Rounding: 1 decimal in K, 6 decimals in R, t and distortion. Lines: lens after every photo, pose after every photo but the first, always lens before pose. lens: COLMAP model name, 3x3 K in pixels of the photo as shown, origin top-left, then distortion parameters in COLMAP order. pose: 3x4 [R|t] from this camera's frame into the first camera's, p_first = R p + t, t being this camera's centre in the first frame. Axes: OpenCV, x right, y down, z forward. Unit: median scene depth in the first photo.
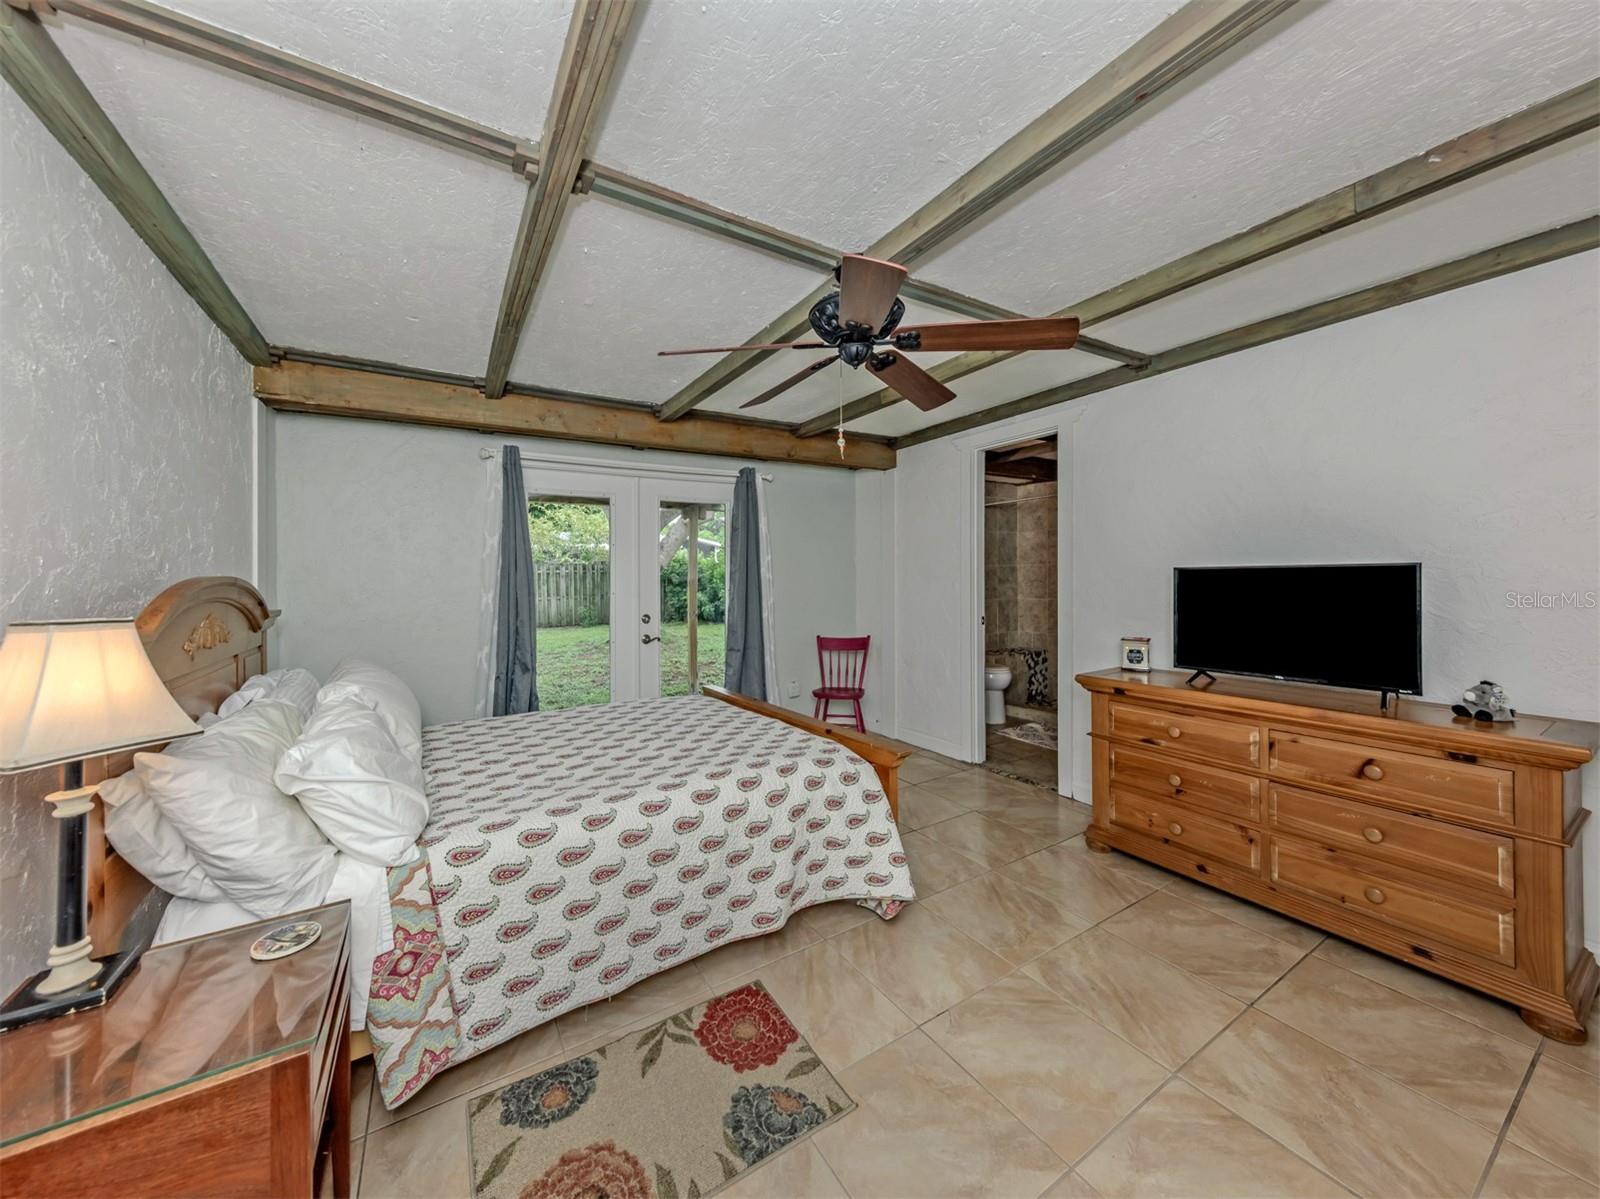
lens RADIAL K [[562.3, 0, 793.4], [0, 562.3, 577.8], [0, 0, 1]] dist [0.007704, -0.000058]
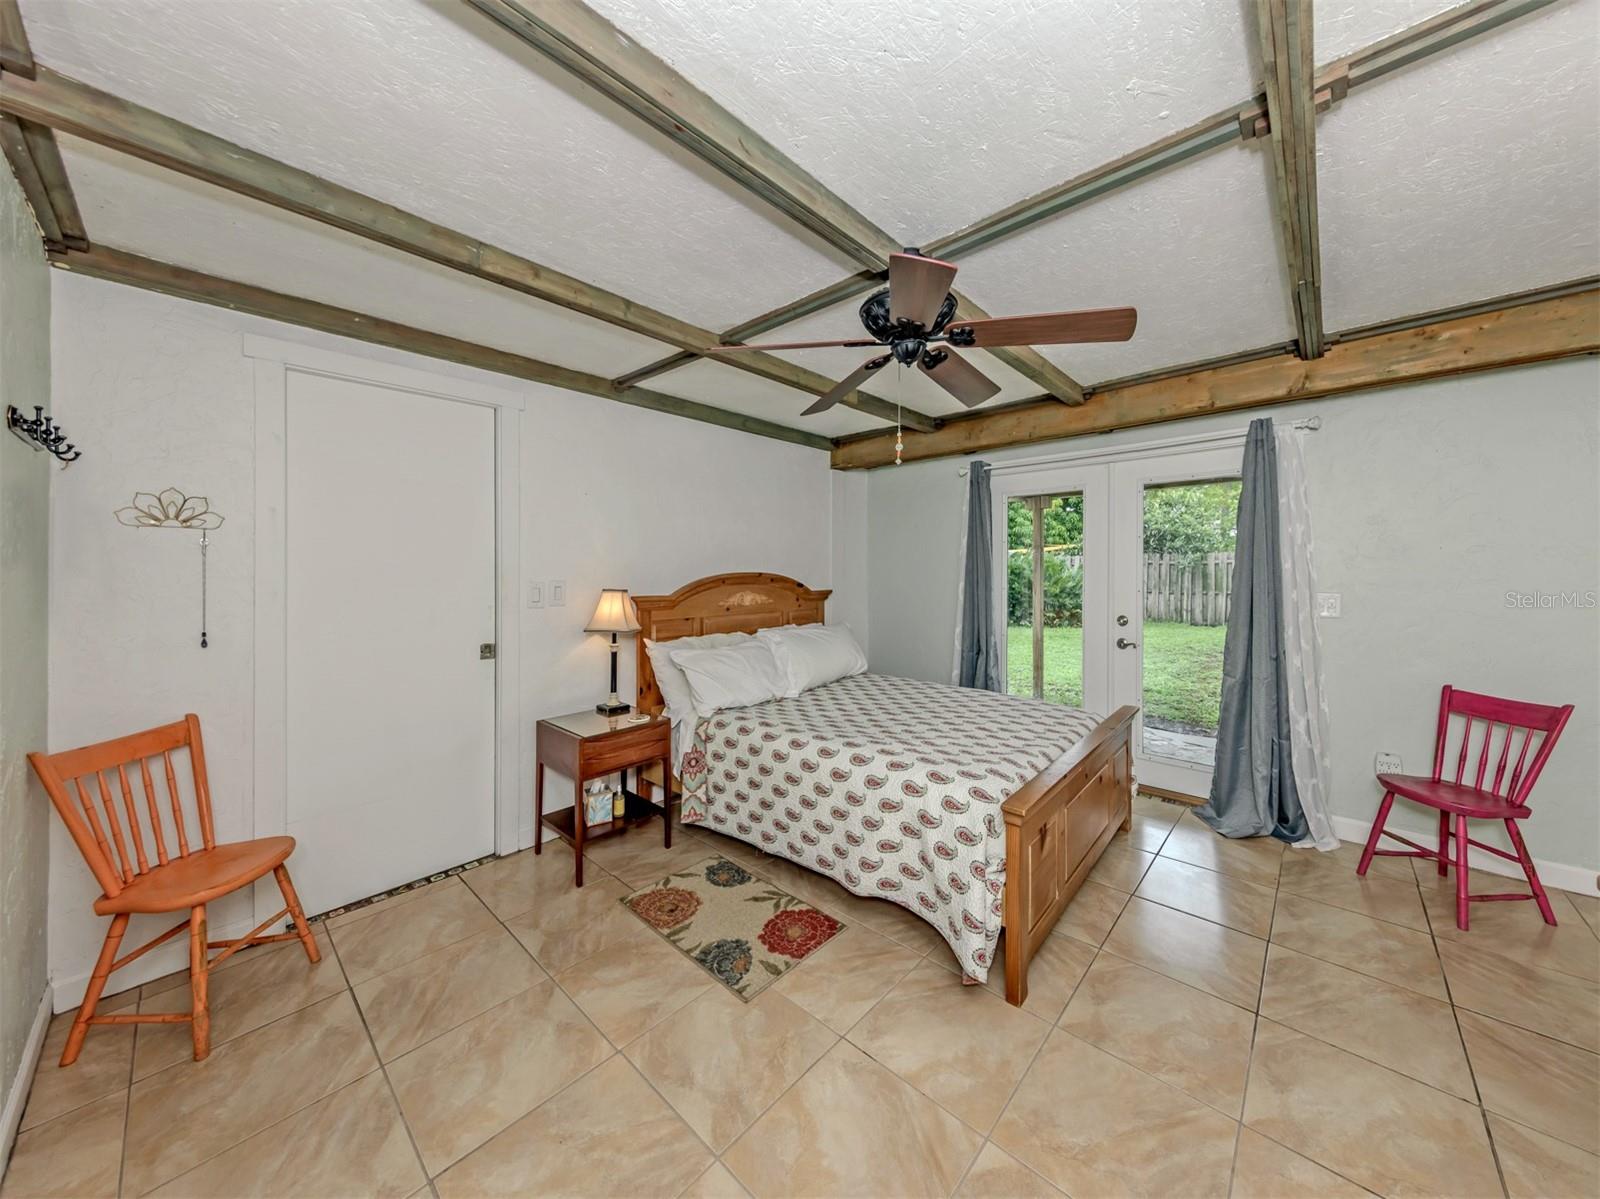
lens RADIAL K [[580.6, 0, 799.2], [0, 580.6, 568.0], [0, 0, 1]] dist [0.014473, -0.000080]
pose [[0.266385, 0.010451, -0.963810, 1.183070], [-0.002024, 0.999945, 0.010283, -0.044105], [0.963864, -0.000788, 0.266392, 0.648583]]
